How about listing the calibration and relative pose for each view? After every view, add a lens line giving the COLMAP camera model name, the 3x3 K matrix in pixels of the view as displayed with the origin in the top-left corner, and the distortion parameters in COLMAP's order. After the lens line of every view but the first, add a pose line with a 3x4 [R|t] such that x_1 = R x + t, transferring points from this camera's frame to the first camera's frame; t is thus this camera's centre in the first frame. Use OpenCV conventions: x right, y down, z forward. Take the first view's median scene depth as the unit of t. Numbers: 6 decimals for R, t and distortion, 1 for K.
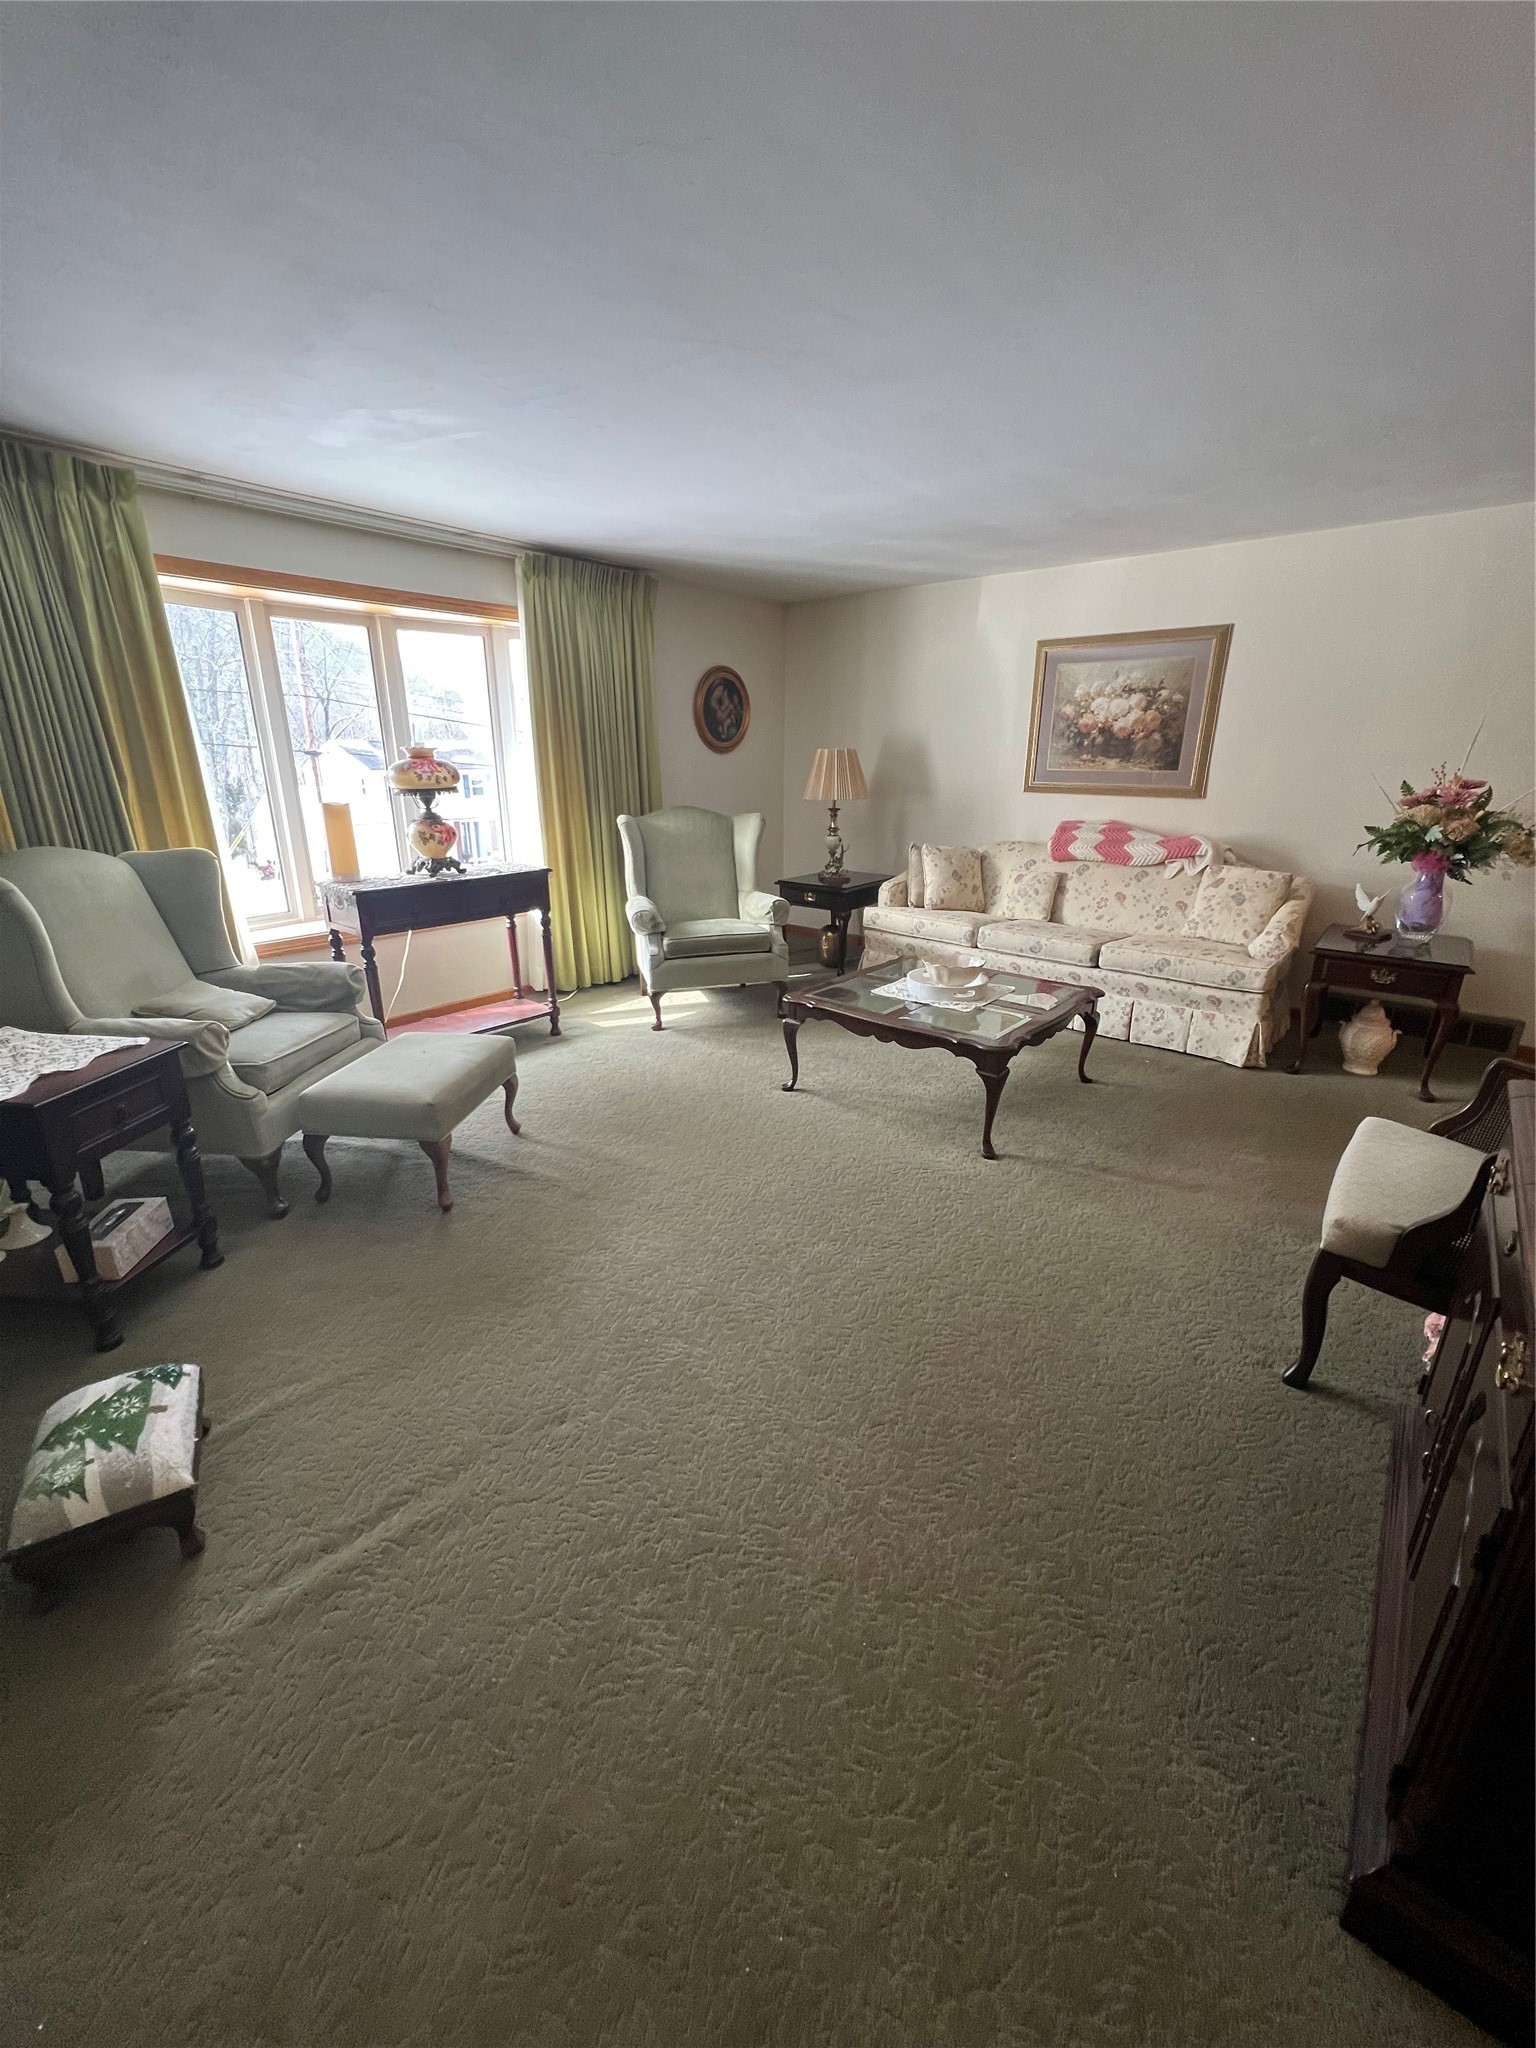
lens RADIAL K [[814.7, 0, 768.0], [0, 814.7, 1024.0], [0, 0, 1]] dist [-0.001172, -0.000148]
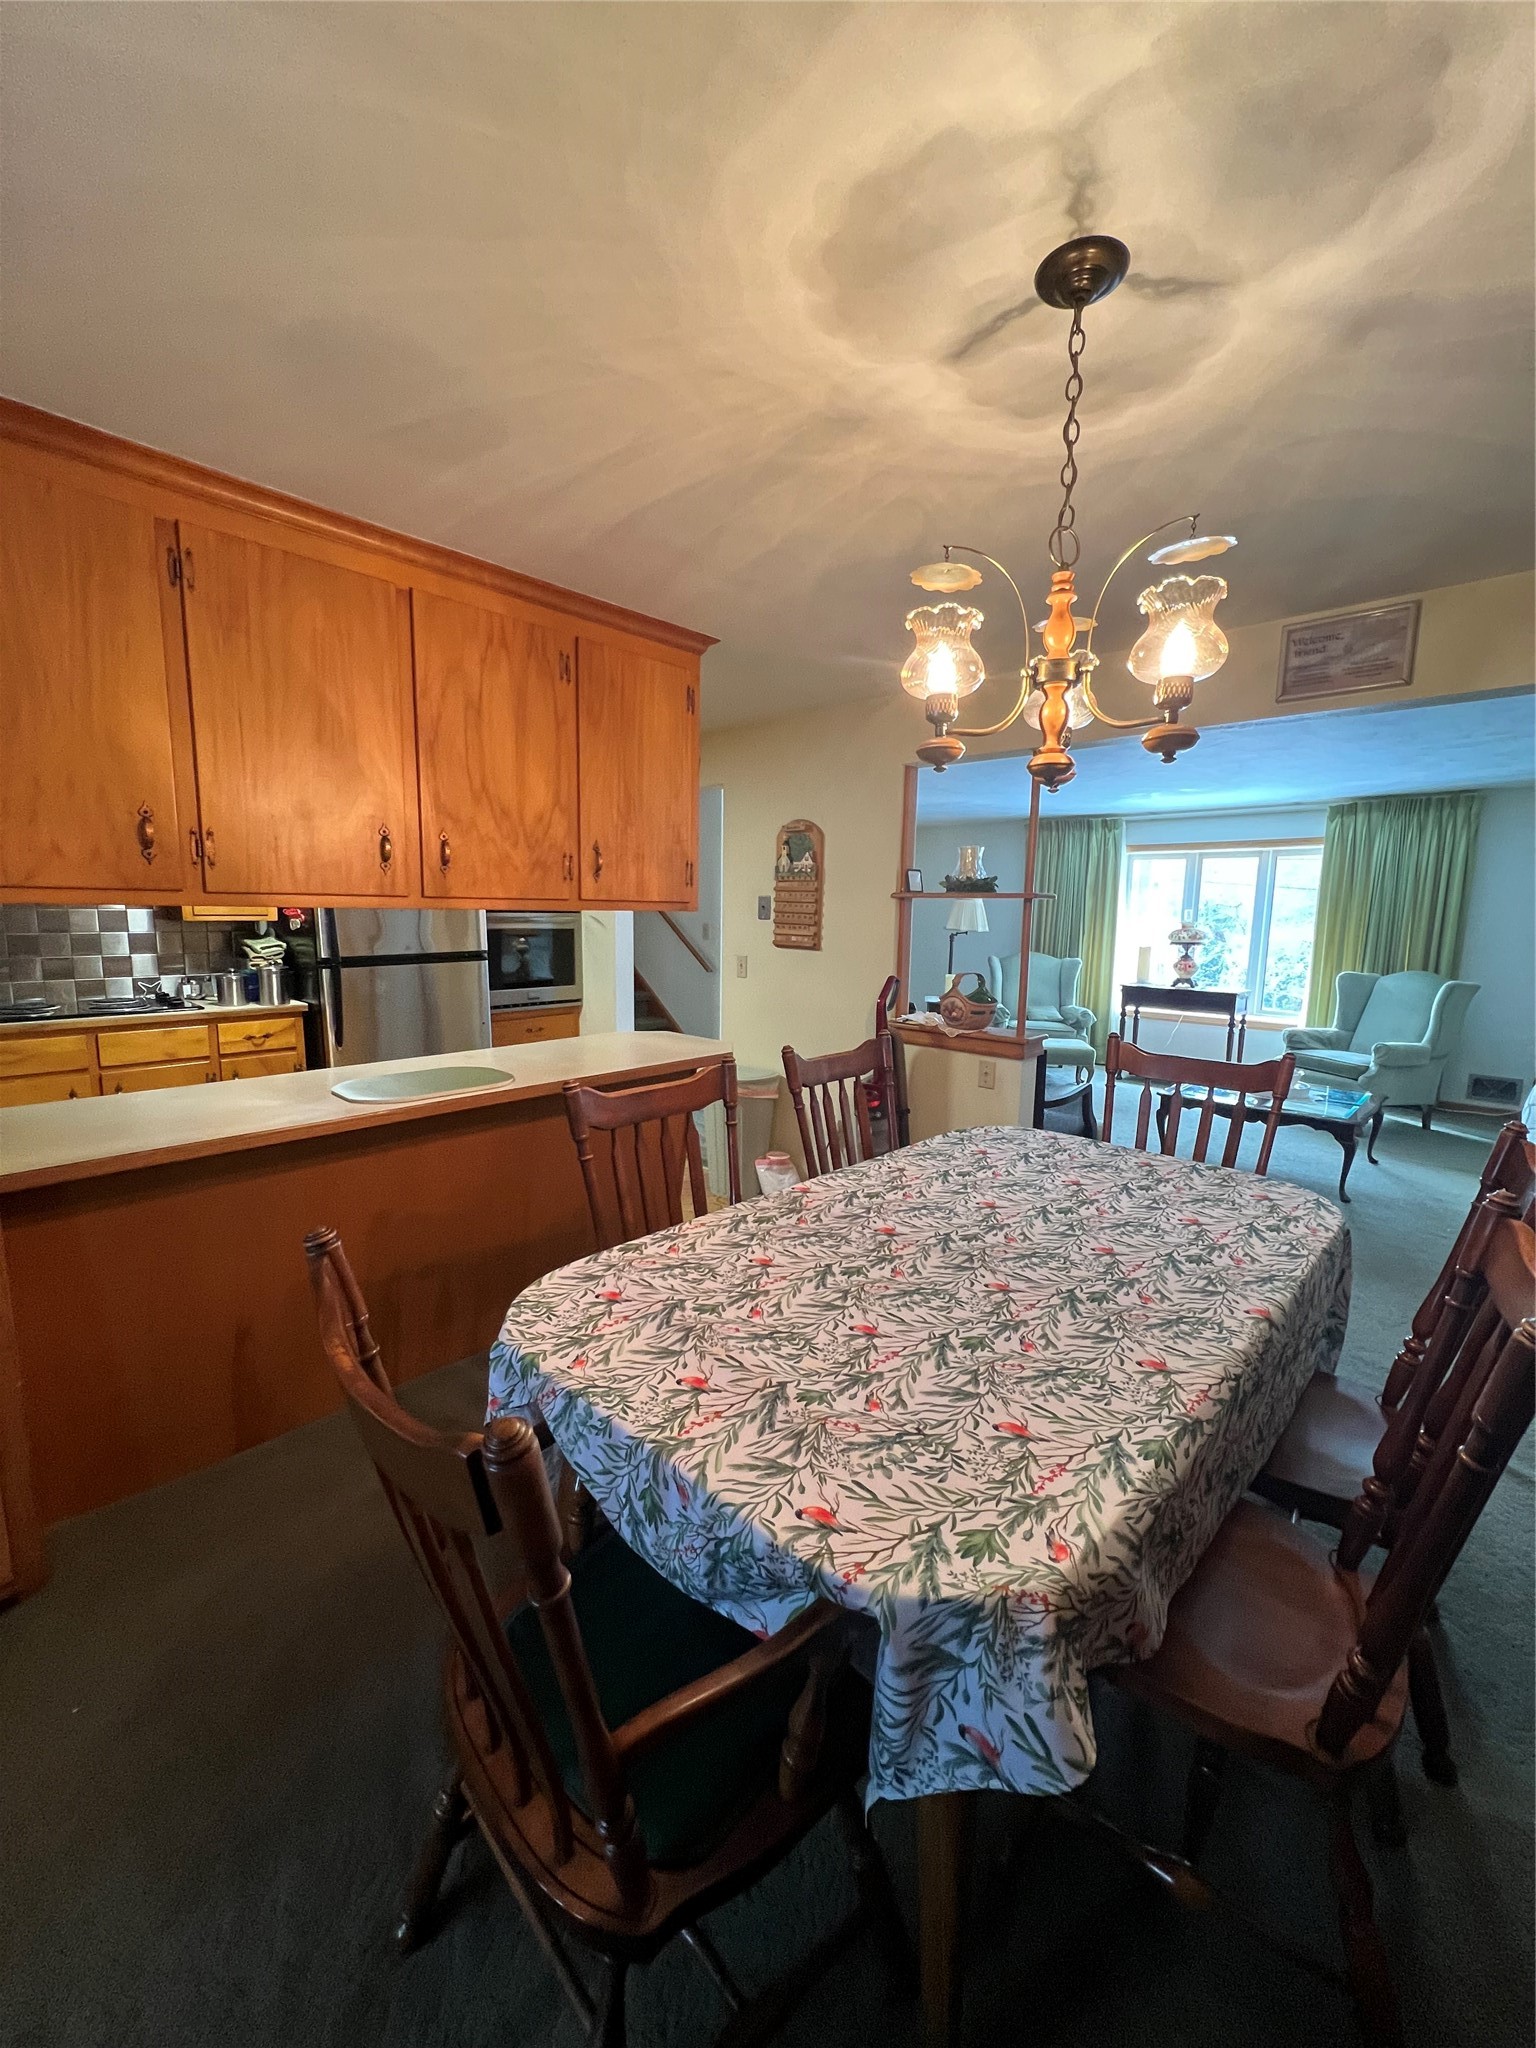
lens RADIAL K [[814.7, 0, 768.0], [0, 814.7, 1024.0], [0, 0, 1]] dist [-0.001172, -0.000148]
pose [[-0.039588, 0.136741, -0.989816, 1.528140], [-0.332690, 0.932269, 0.142097, -0.051605], [0.942205, 0.334927, 0.008586, 0.112149]]
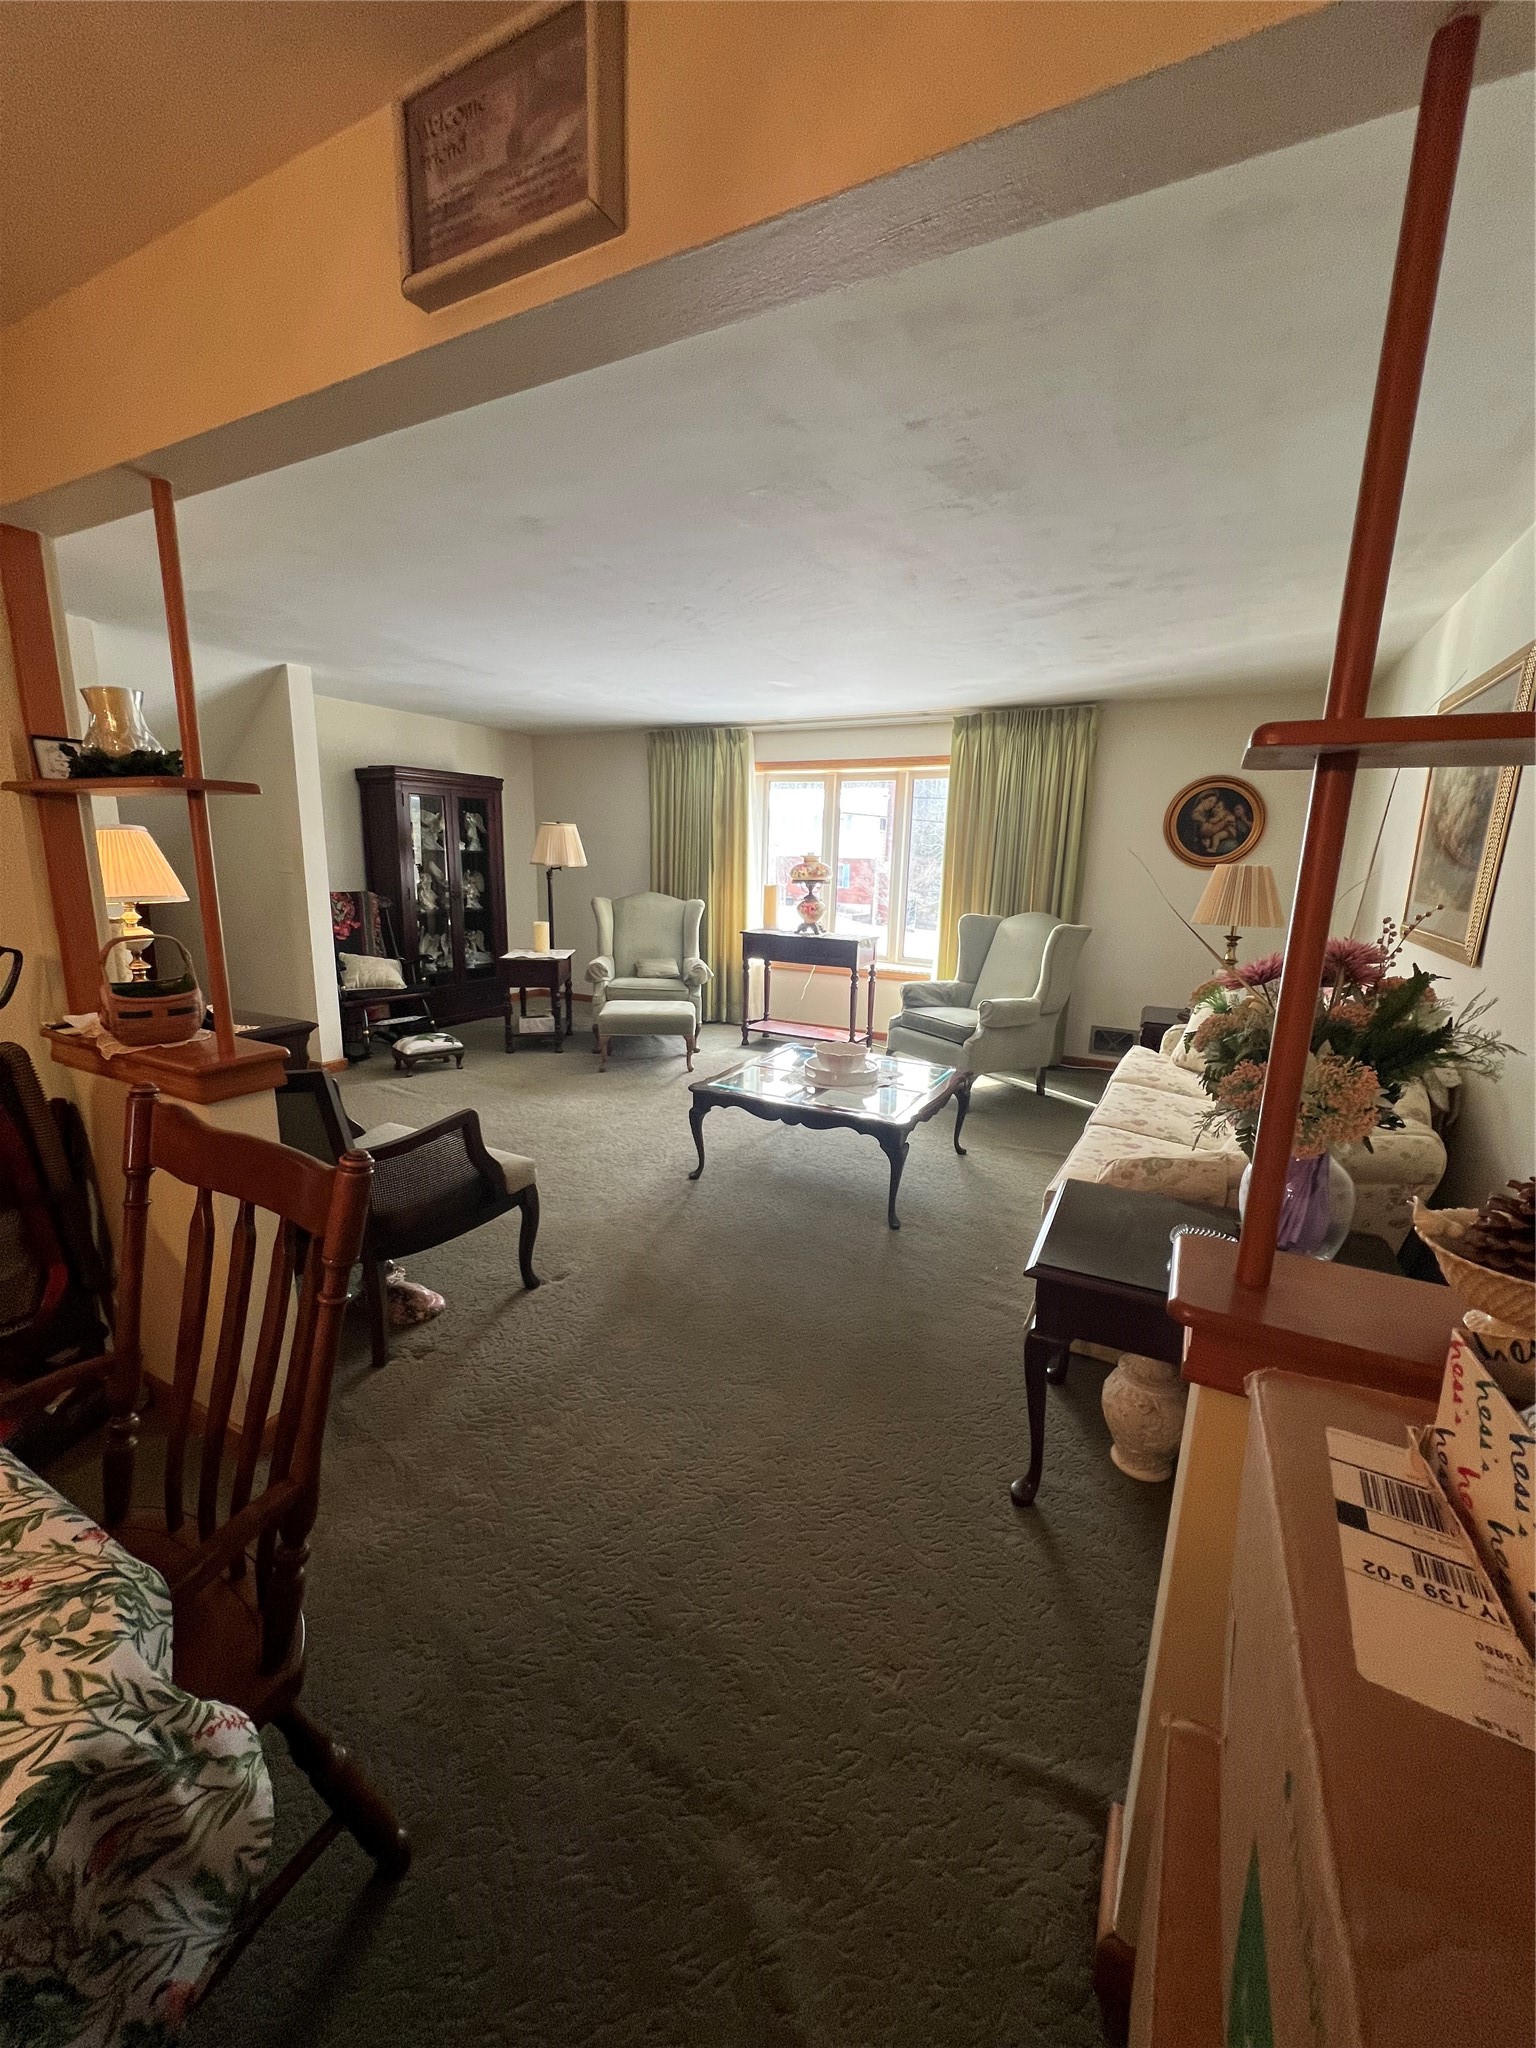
lens RADIAL K [[814.7, 0, 768.0], [0, 814.7, 1024.0], [0, 0, 1]] dist [-0.001172, -0.000148]
pose [[0.217608, 0.204275, -0.954421, 1.140479], [-0.330826, 0.935406, 0.124777, -0.191689], [0.918260, 0.288594, 0.271131, 0.558850]]
